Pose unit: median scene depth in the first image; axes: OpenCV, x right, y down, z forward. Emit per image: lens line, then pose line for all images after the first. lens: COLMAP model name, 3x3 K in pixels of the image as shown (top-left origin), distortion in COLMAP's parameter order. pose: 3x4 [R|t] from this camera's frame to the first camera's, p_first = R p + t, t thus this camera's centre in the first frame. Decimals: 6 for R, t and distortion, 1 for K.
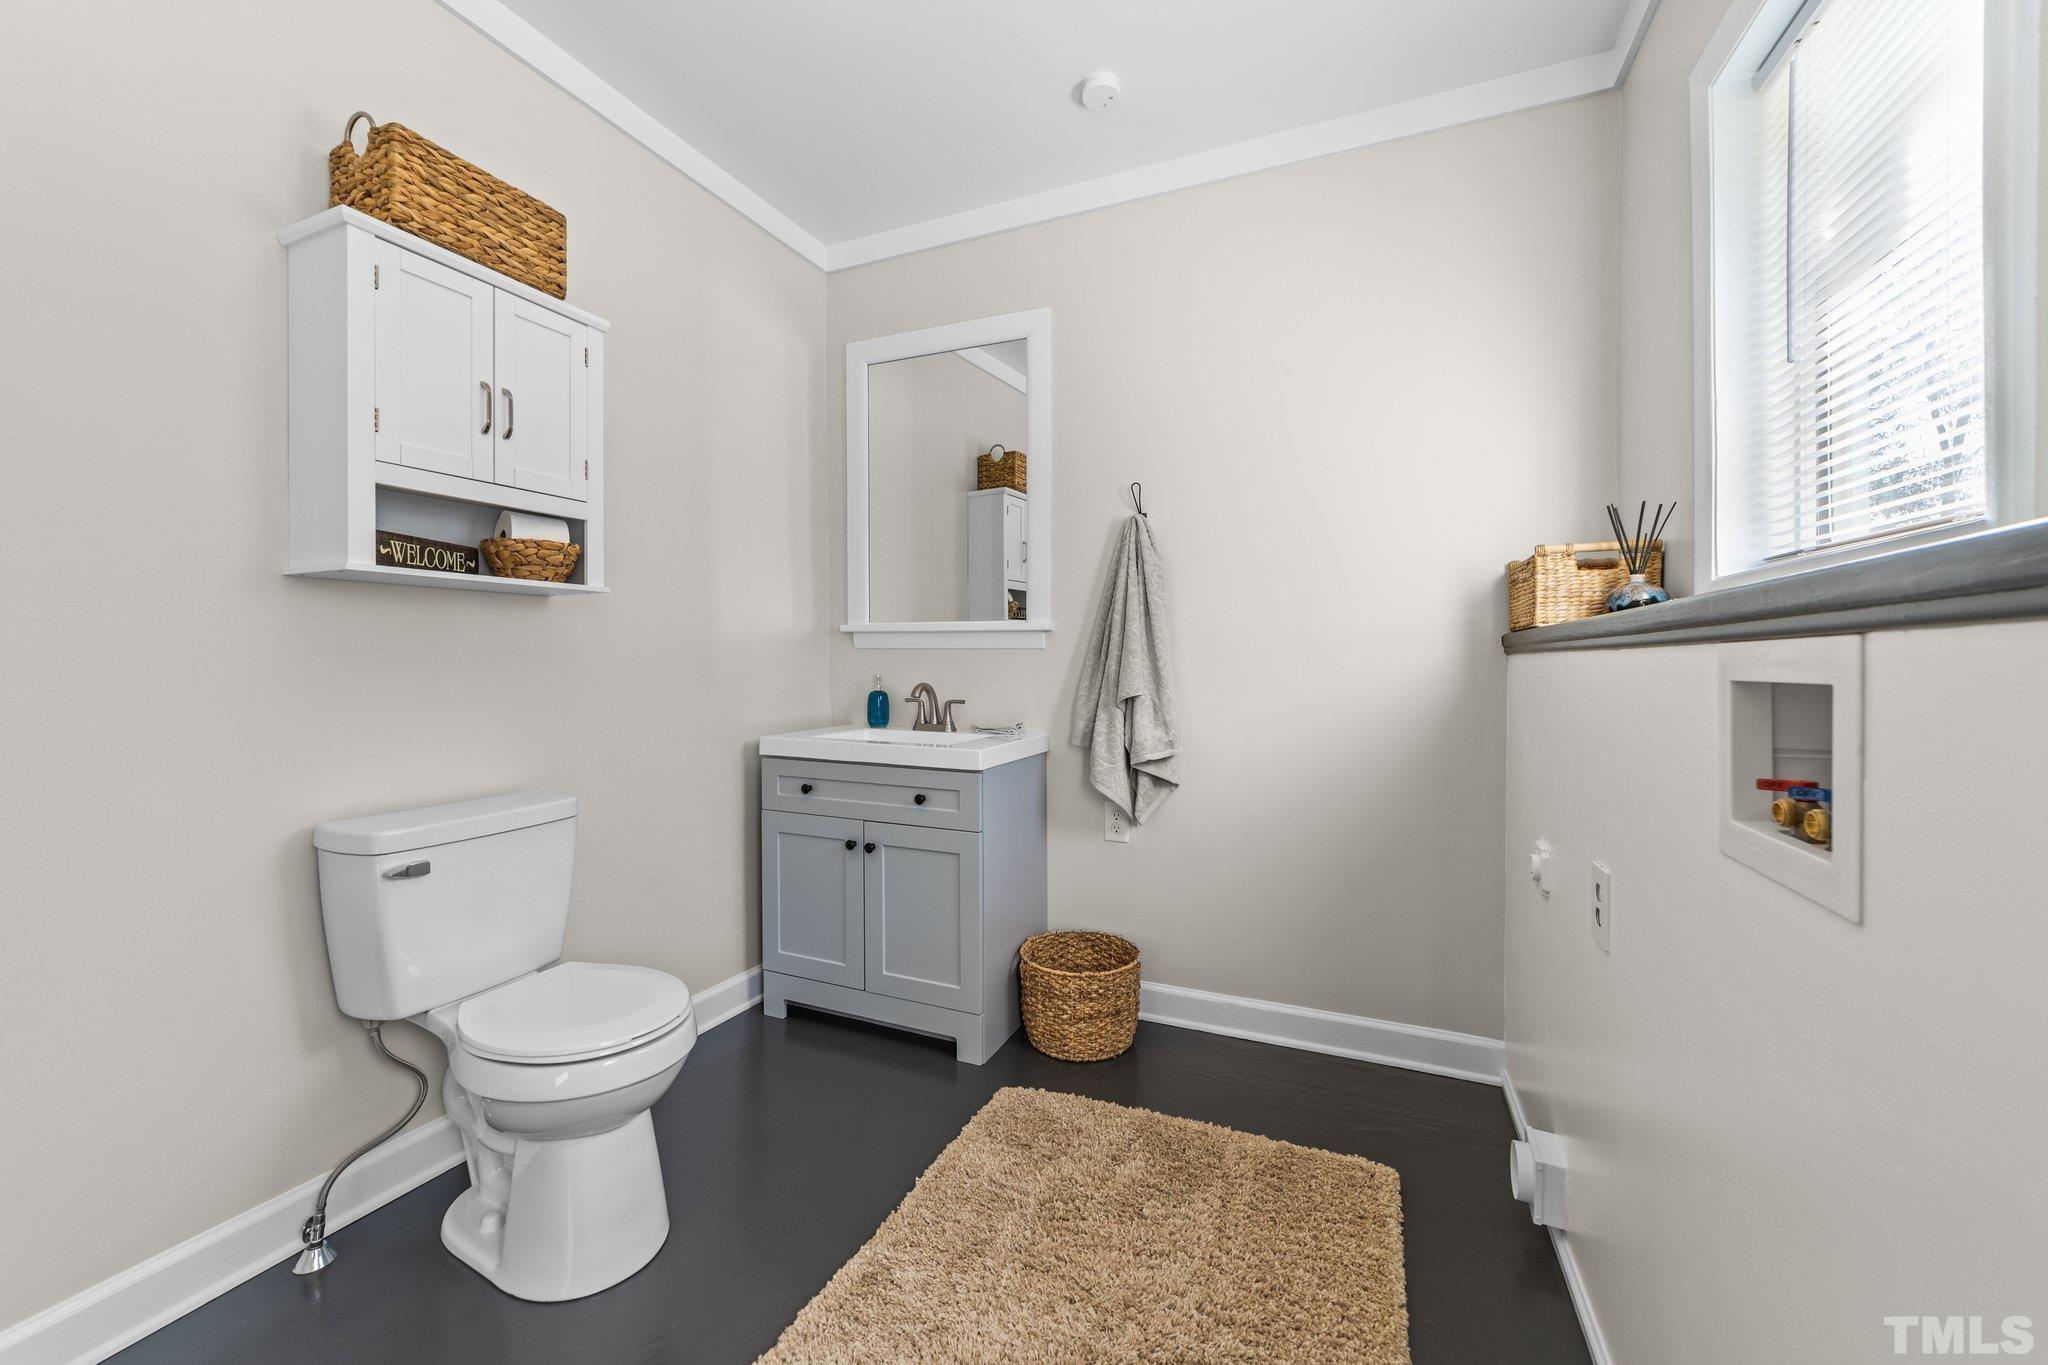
lens RADIAL K [[793.0, 0, 1017.4], [0, 793.0, 661.8], [0, 0, 1]] dist [-0.010717, 0.003180]
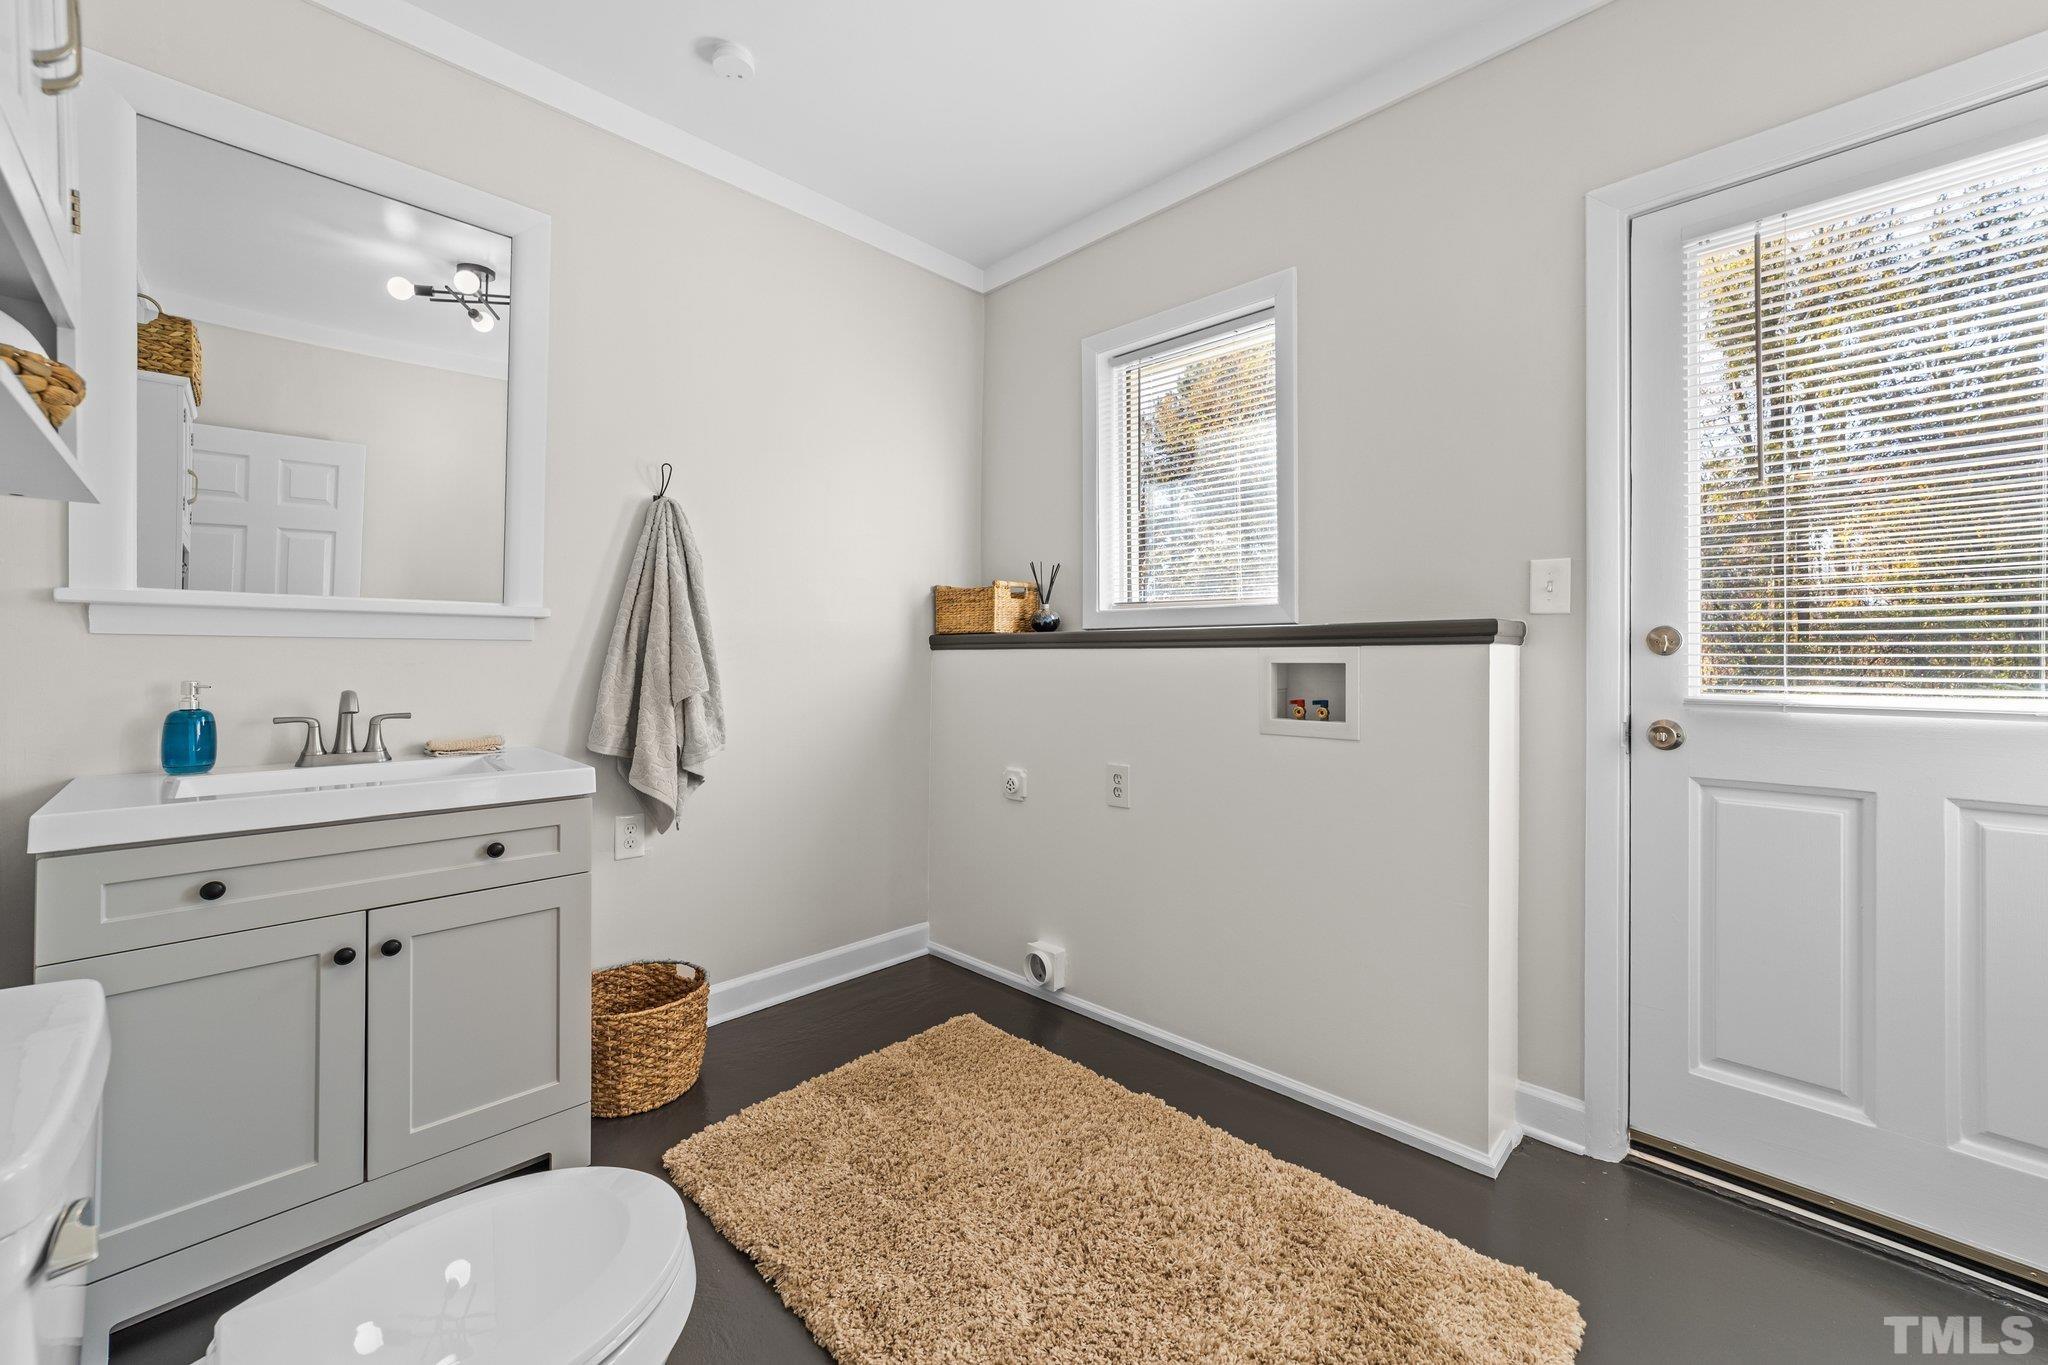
lens RADIAL K [[793.0, 0, 1057.6], [0, 793.0, 648.9], [0, 0, 1]] dist [-0.010717, 0.003180]
pose [[0.347809, 0.002589, 0.937562, -0.589799], [0.002219, 0.999991, -0.003585, -0.004388], [-0.937563, 0.003327, 0.347800, 0.263525]]
